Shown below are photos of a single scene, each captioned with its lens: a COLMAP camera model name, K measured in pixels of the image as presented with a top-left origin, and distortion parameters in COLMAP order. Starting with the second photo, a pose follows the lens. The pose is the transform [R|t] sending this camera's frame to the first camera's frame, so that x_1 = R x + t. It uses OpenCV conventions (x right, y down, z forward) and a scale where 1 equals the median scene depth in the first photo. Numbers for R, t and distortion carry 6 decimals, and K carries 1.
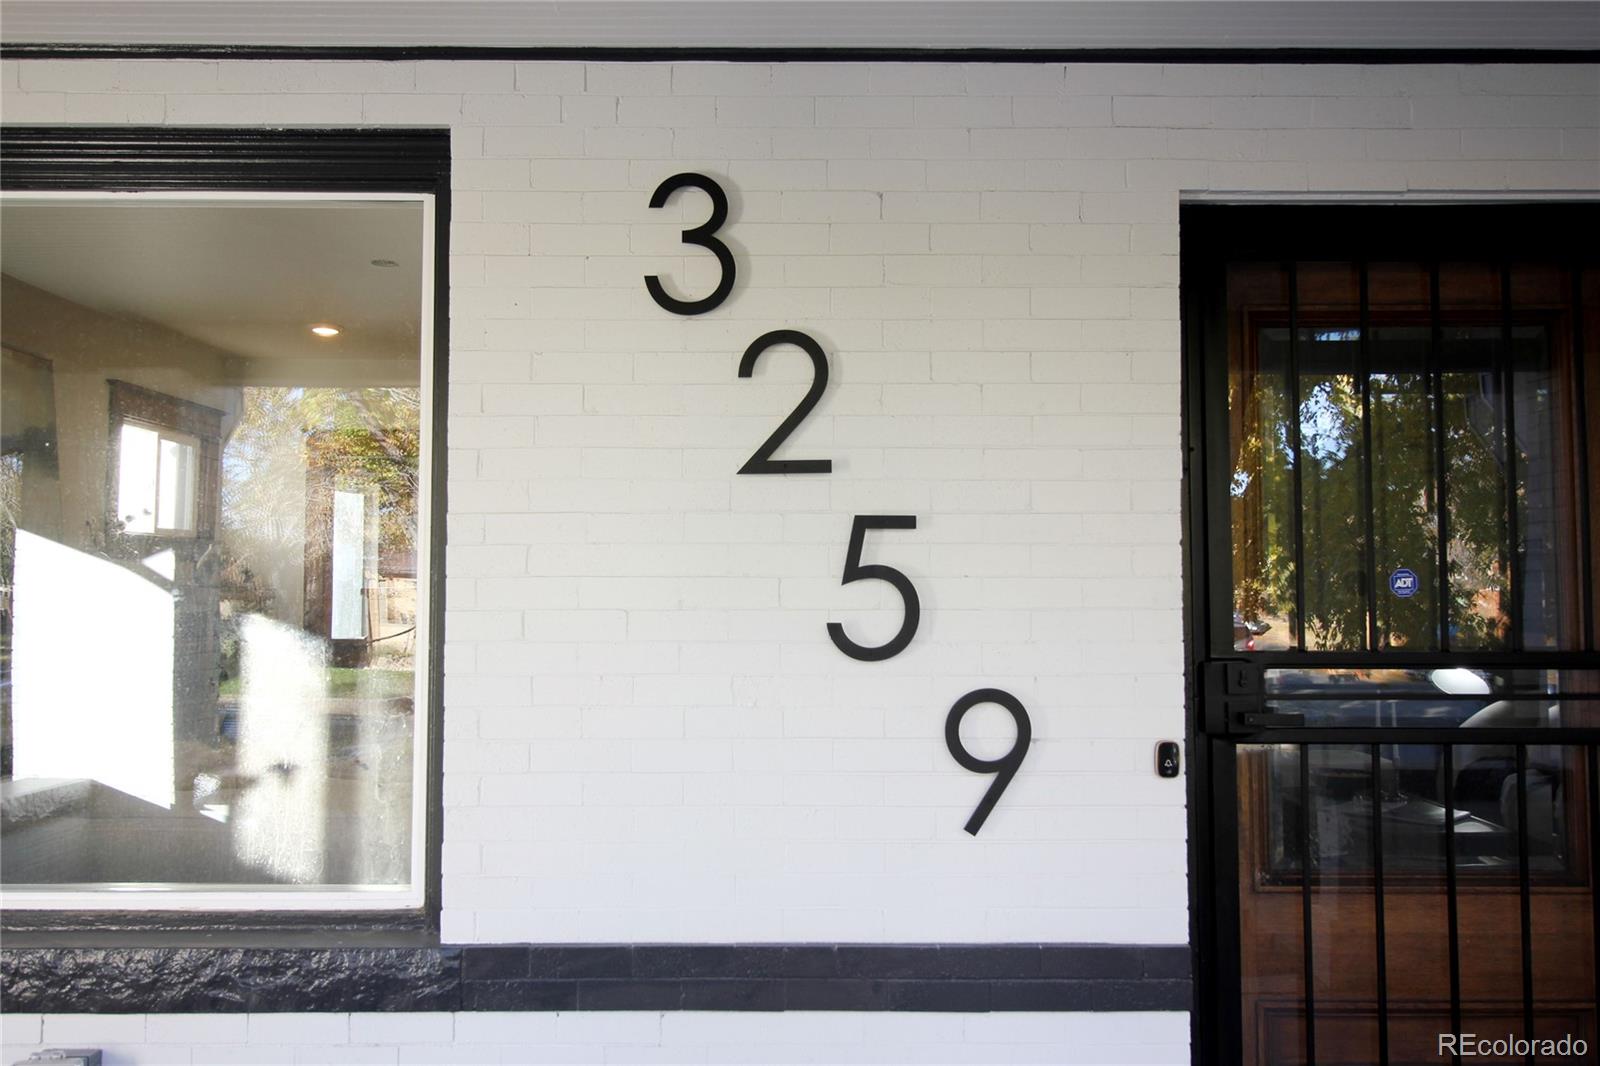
lens RADIAL K [[1249.1, 0, 800.0], [0, 1249.1, 533.0], [0, 0, 1]] dist [0.009662, -0.000577]
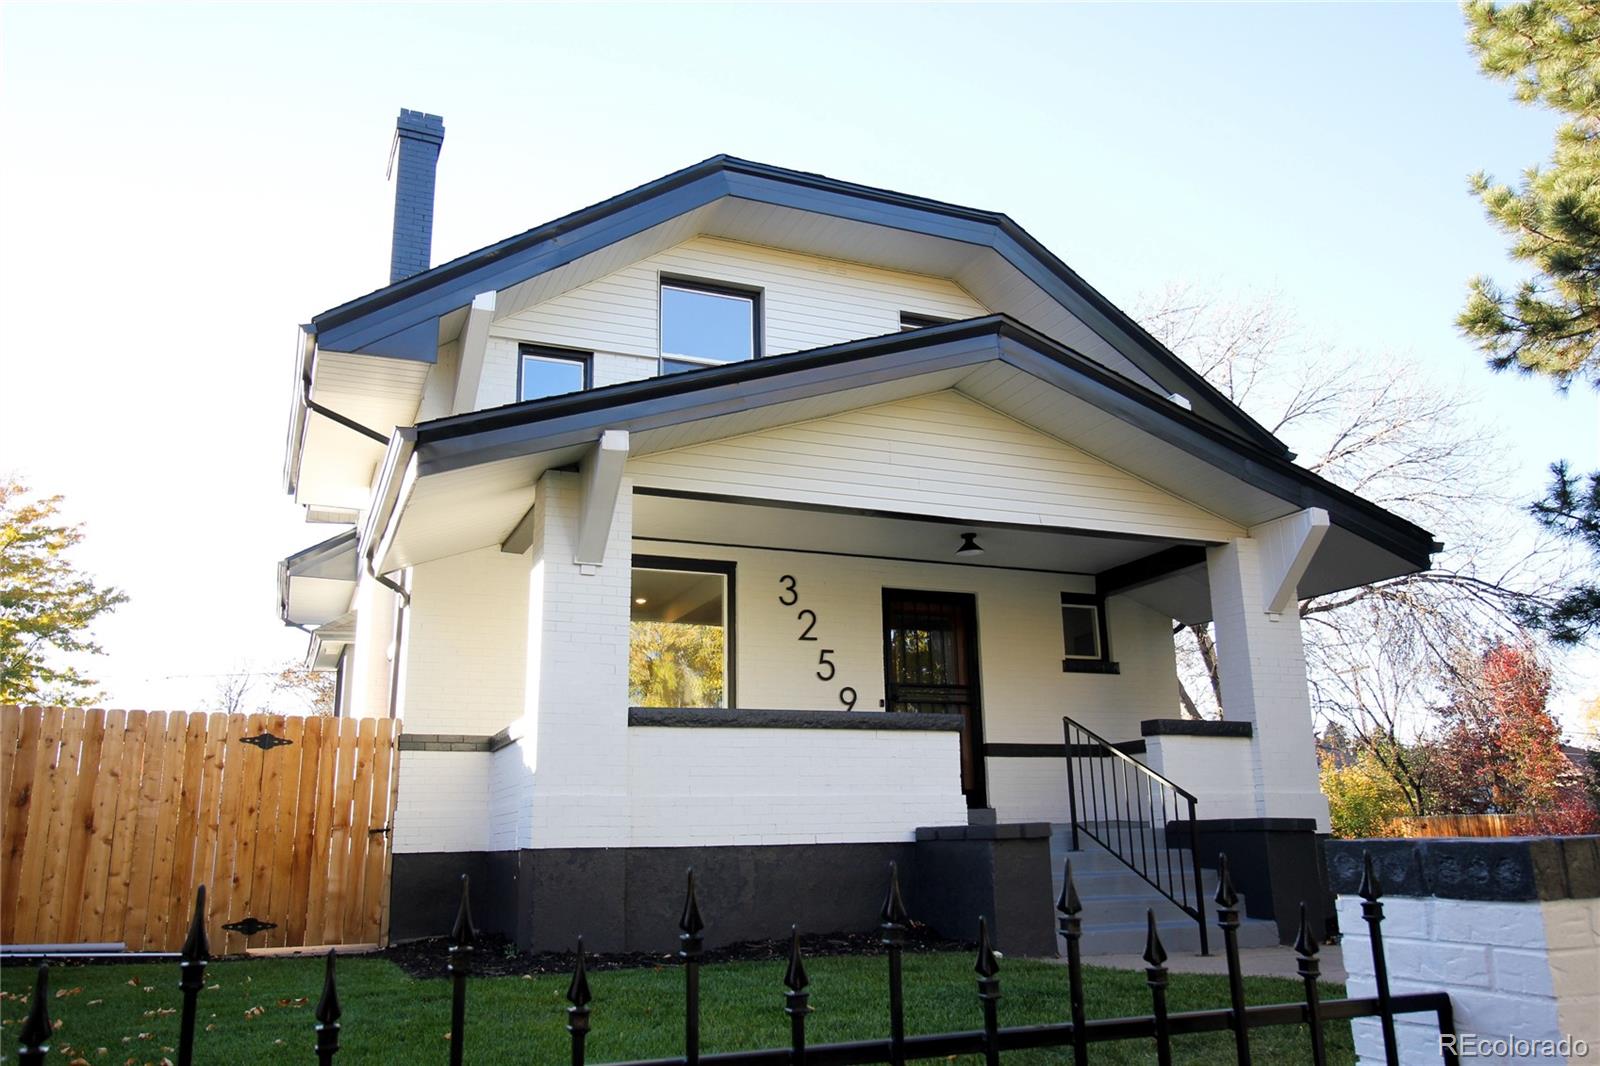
lens RADIAL K [[1249.1, 0, 800.0], [0, 1249.1, 533.0], [0, 0, 1]] dist [0.009662, -0.000577]
pose [[0.919644, 0.077225, 0.385086, -1.866643], [-0.000619, 0.980763, -0.195204, 0.470918], [-0.392753, 0.179279, 0.902000, -3.272458]]
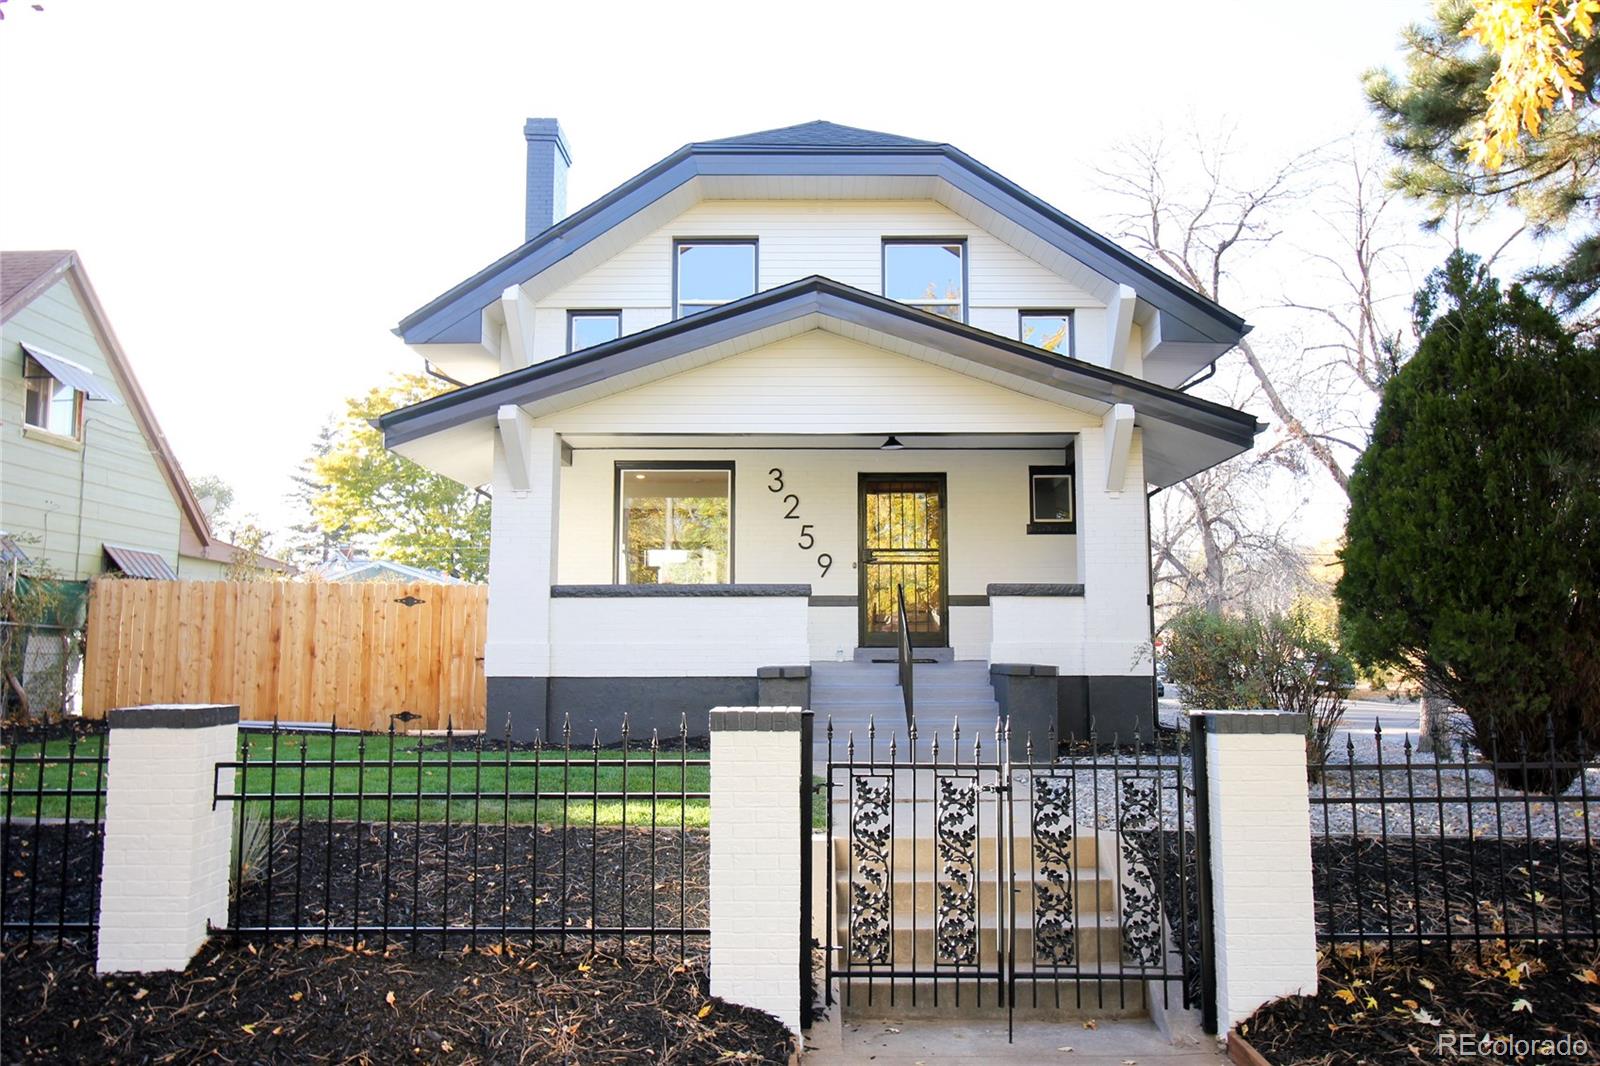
lens RADIAL K [[1249.1, 0, 800.0], [0, 1249.1, 533.0], [0, 0, 1]] dist [0.009662, -0.000577]
pose [[0.999986, -0.001929, -0.004961, 0.058648], [0.001698, 0.998936, -0.046081, 0.300248], [0.005045, 0.046072, 0.998925, -5.010712]]
